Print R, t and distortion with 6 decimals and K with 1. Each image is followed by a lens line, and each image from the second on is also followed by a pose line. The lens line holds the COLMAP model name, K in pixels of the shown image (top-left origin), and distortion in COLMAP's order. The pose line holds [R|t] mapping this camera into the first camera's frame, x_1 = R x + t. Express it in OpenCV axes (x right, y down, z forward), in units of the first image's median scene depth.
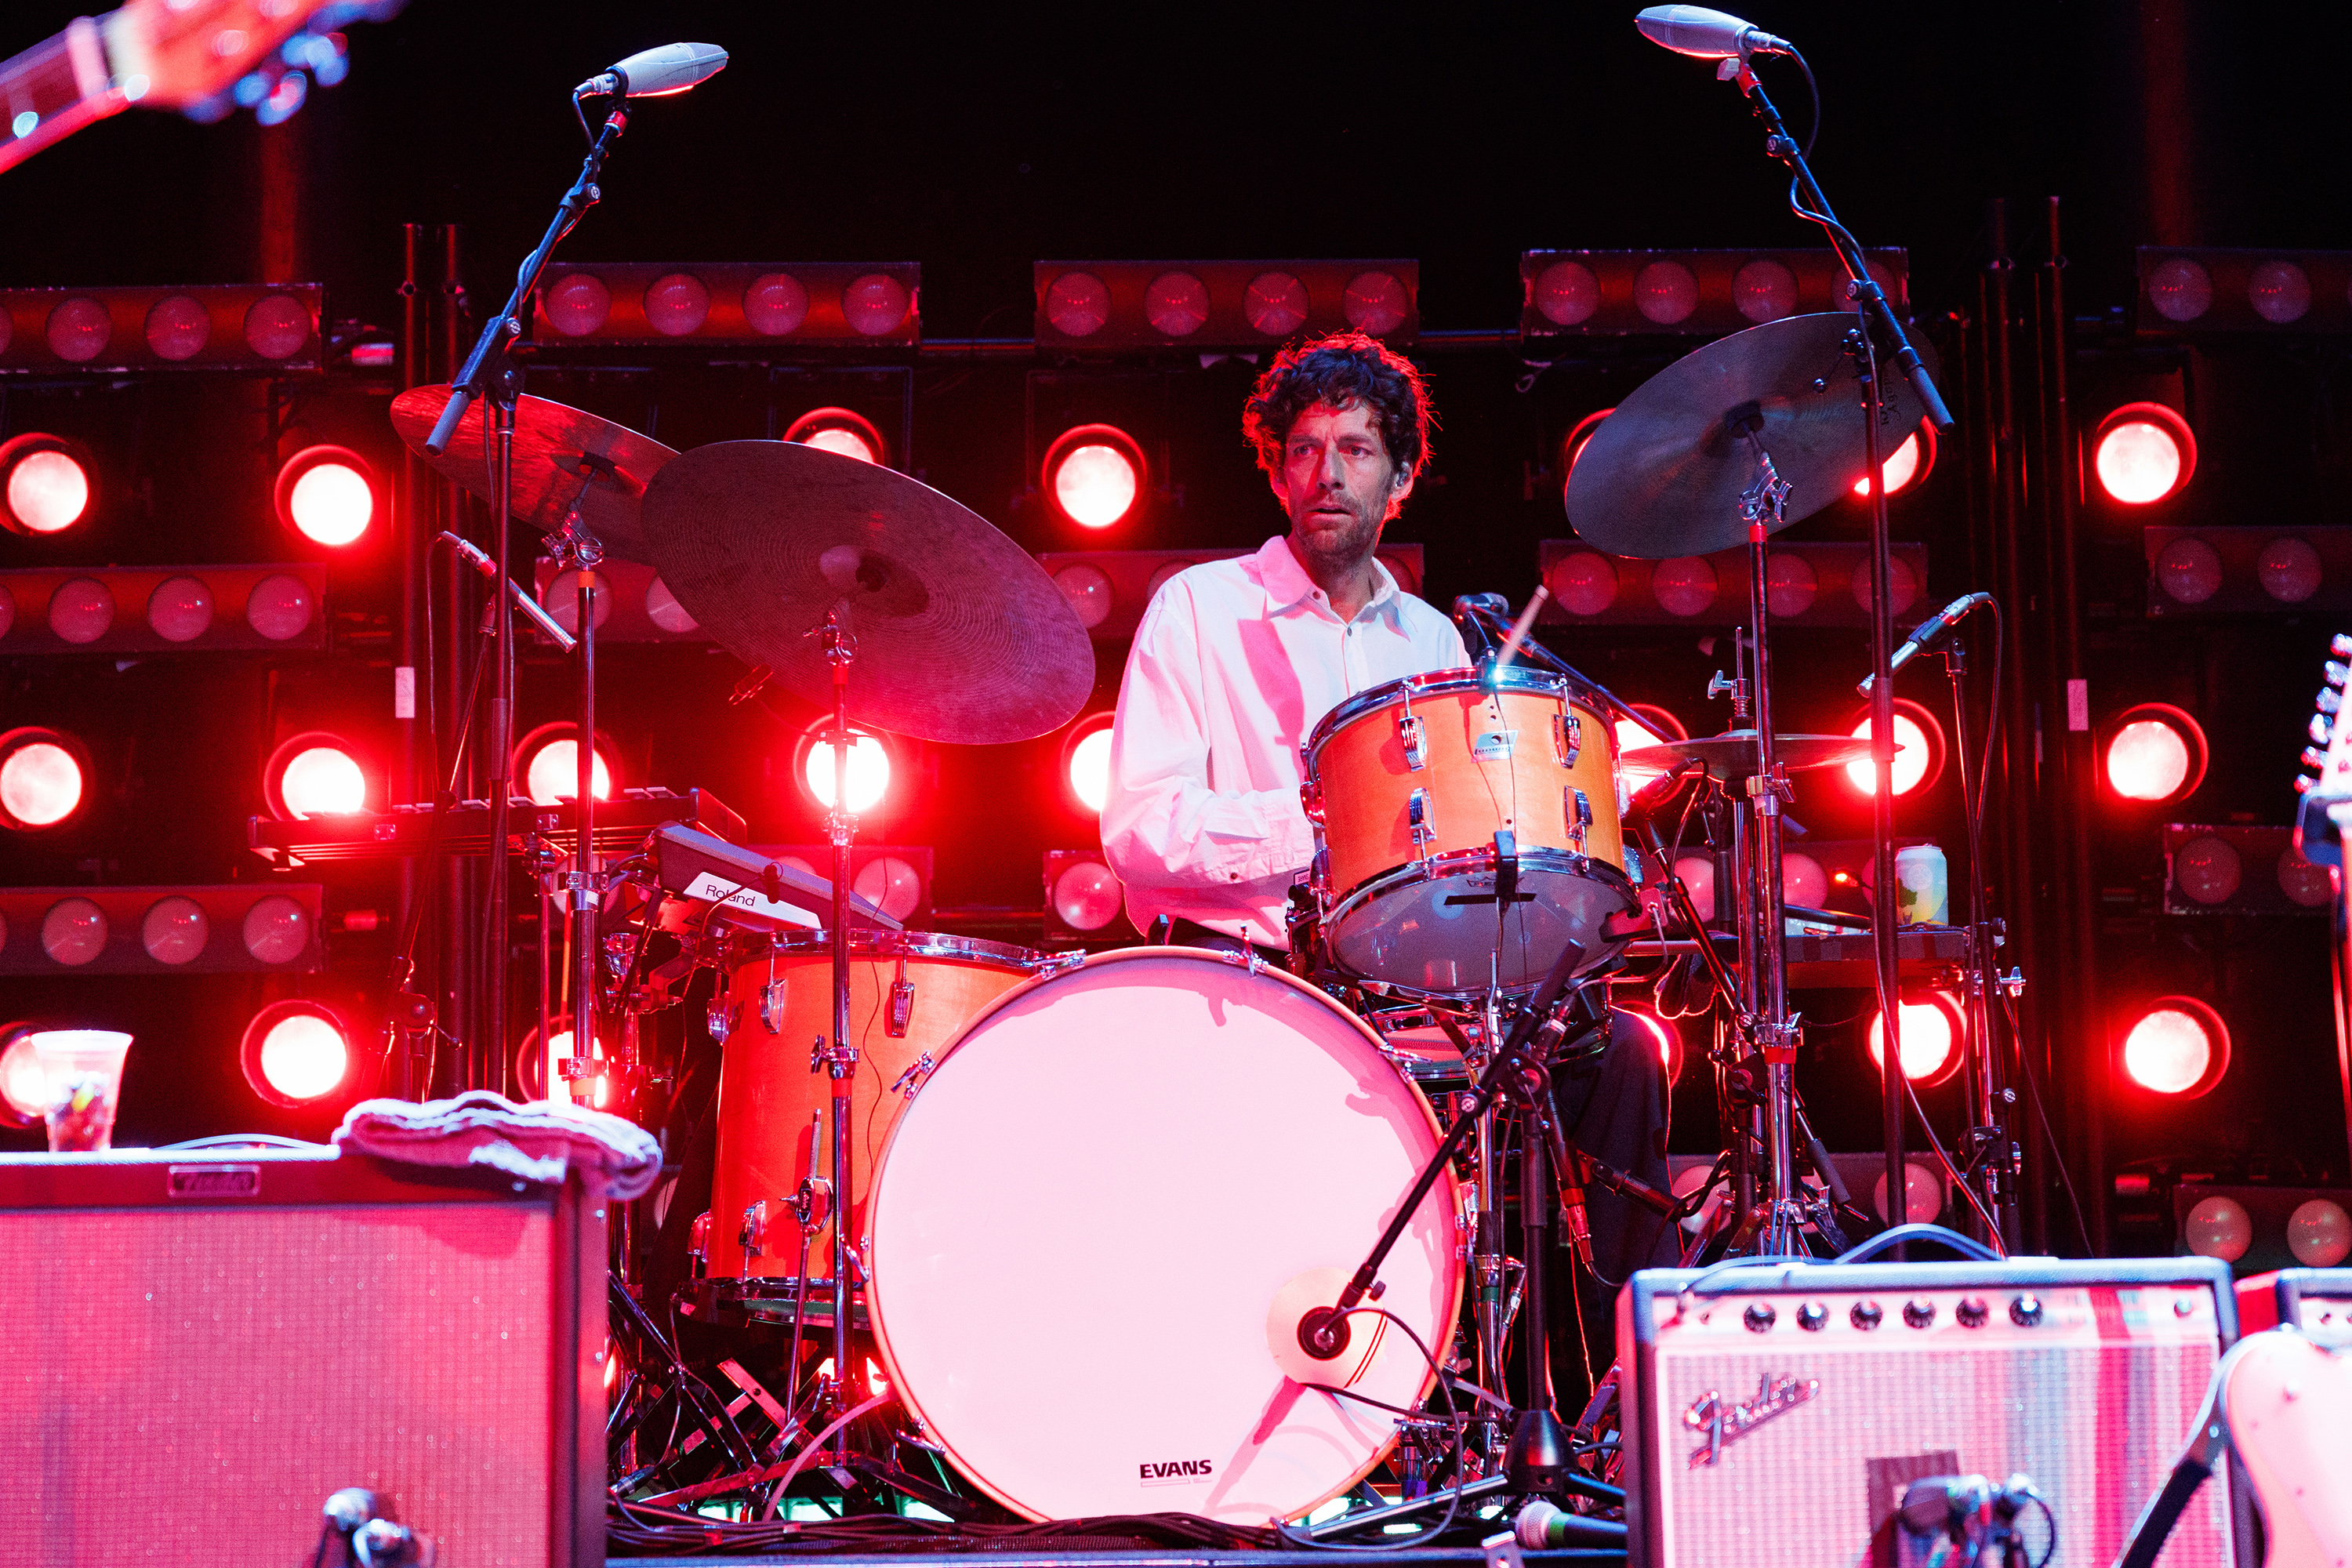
lens RADIAL K [[4743.7, 0, 1176.0], [0, 4743.7, 784.0], [0, 0, 1]] dist [0.293059, -0.140163]
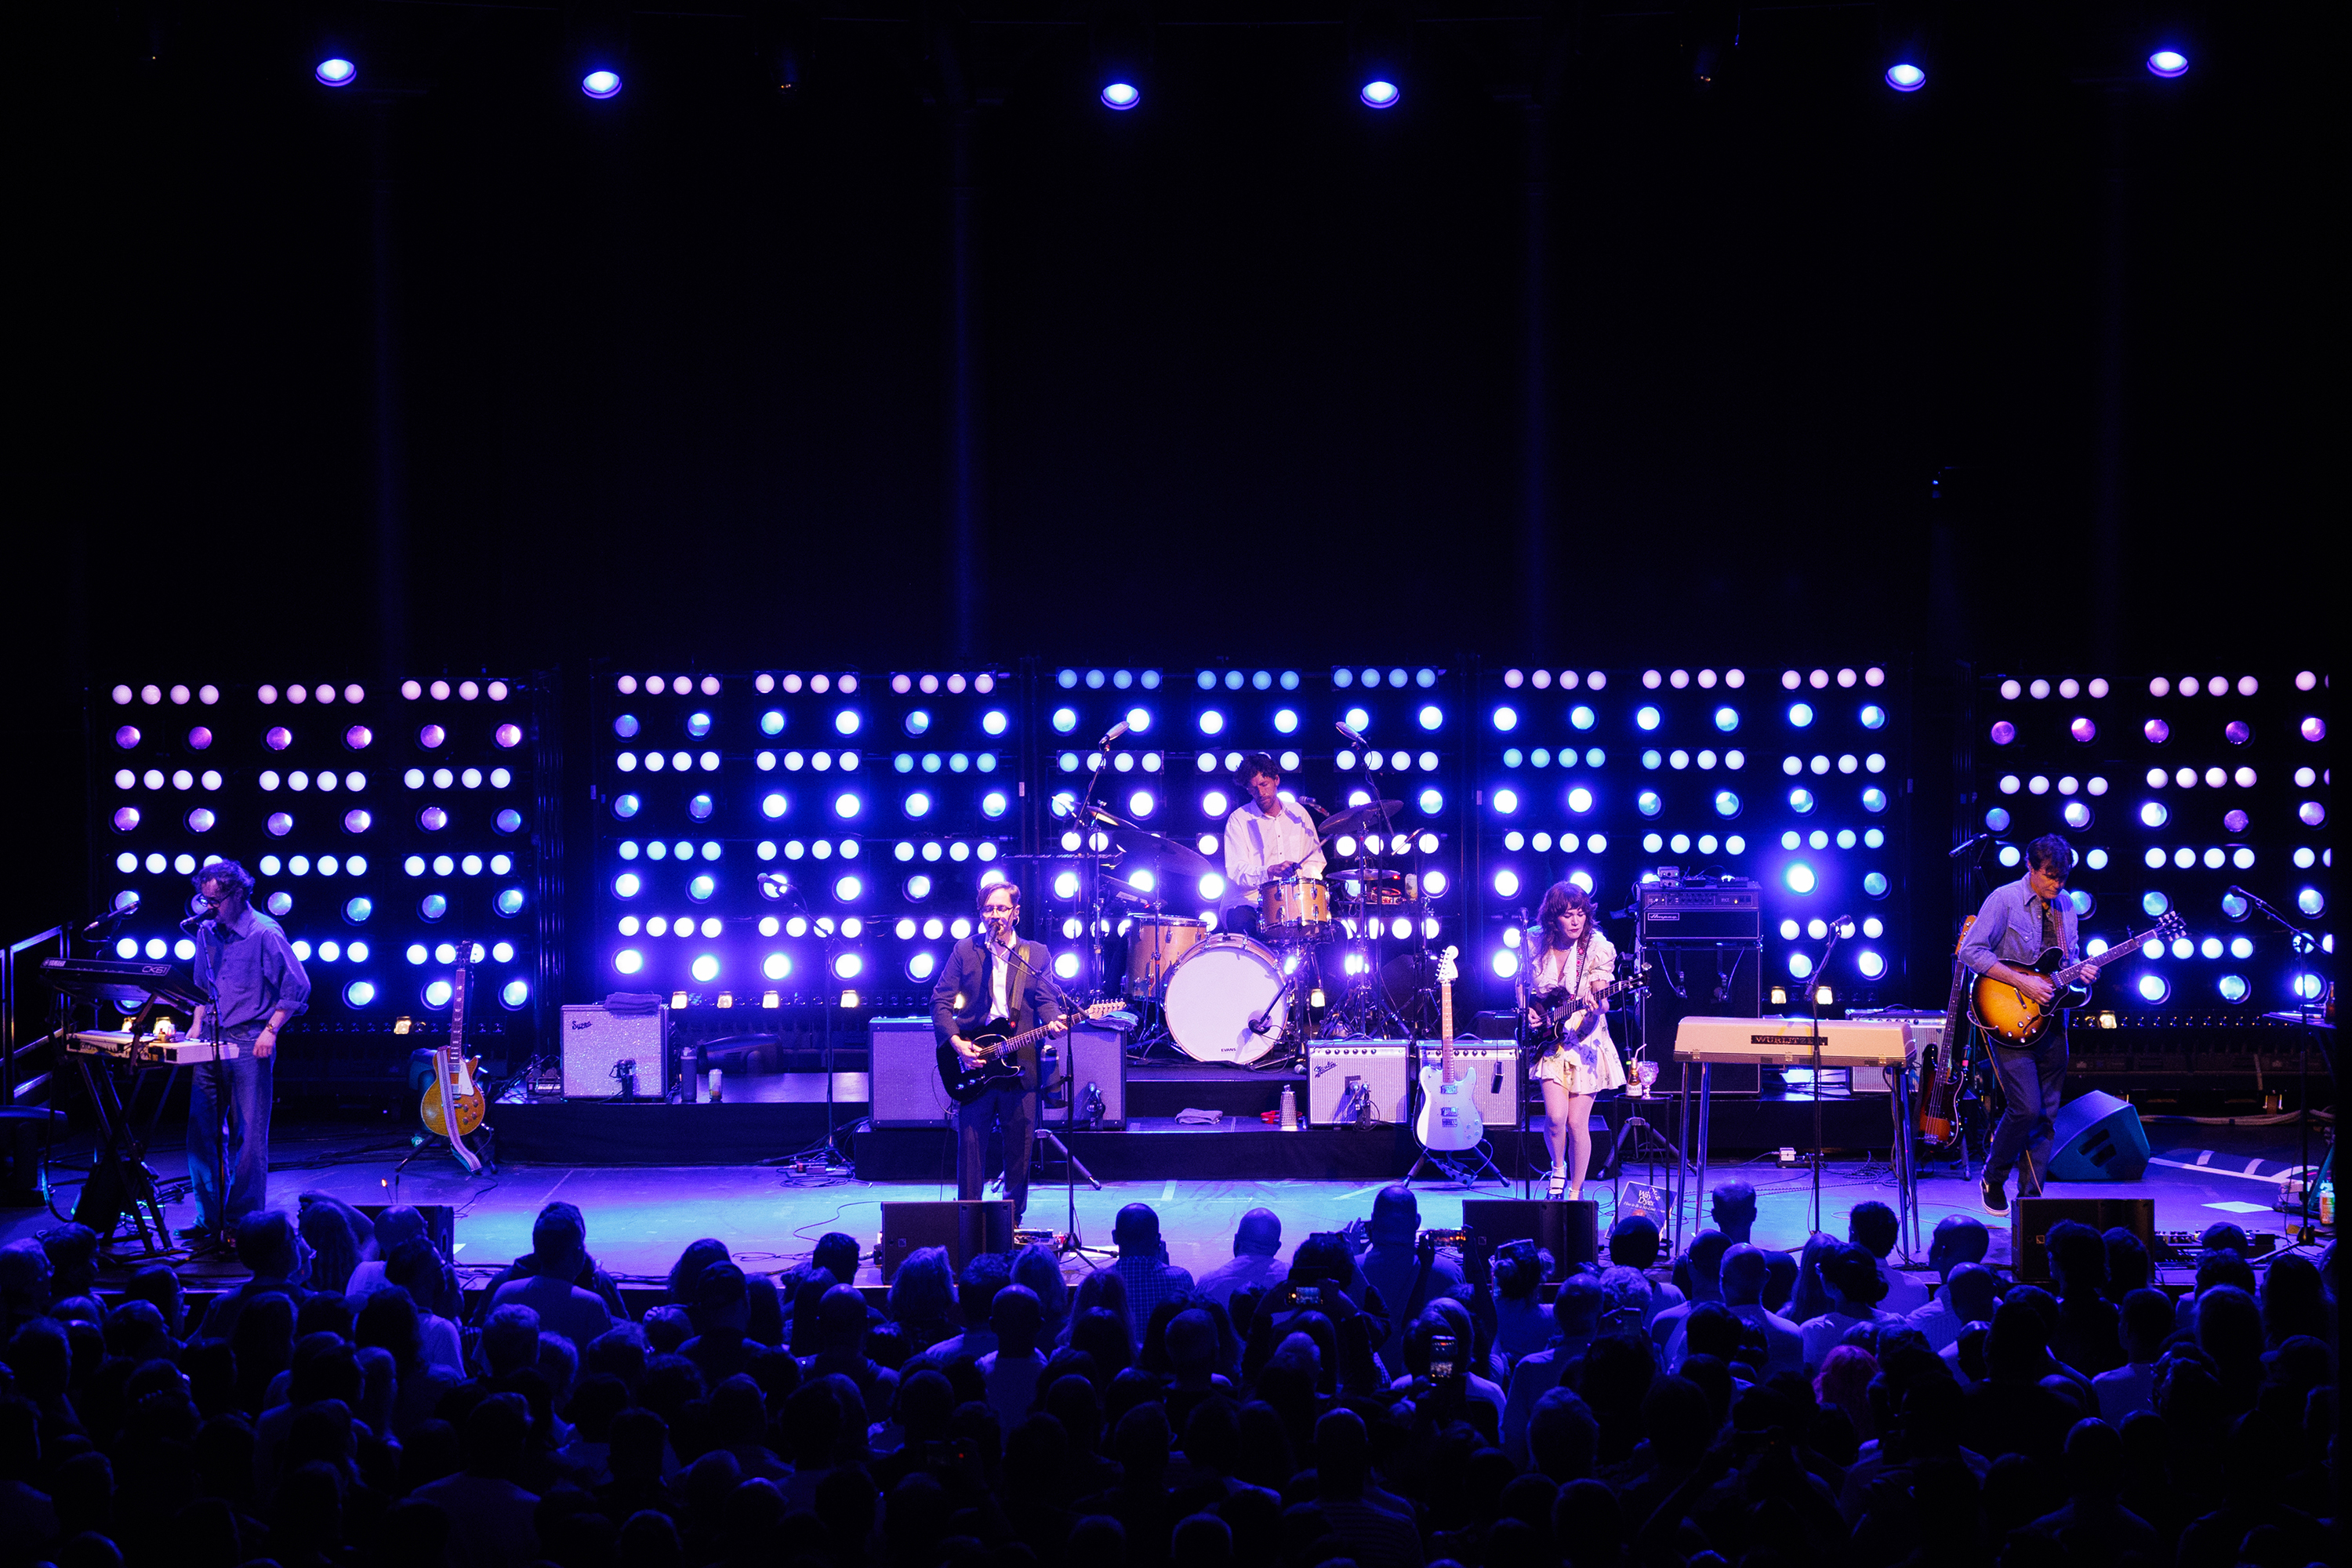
lens RADIAL K [[4743.7, 0, 1176.0], [0, 4743.7, 784.0], [0, 0, 1]] dist [0.293059, -0.140163]
pose [[0.999798, 0.008747, -0.018084, 0.031771], [-0.004638, 0.976411, 0.215869, -1.178585], [0.019545, -0.215742, 0.976255, -3.707549]]
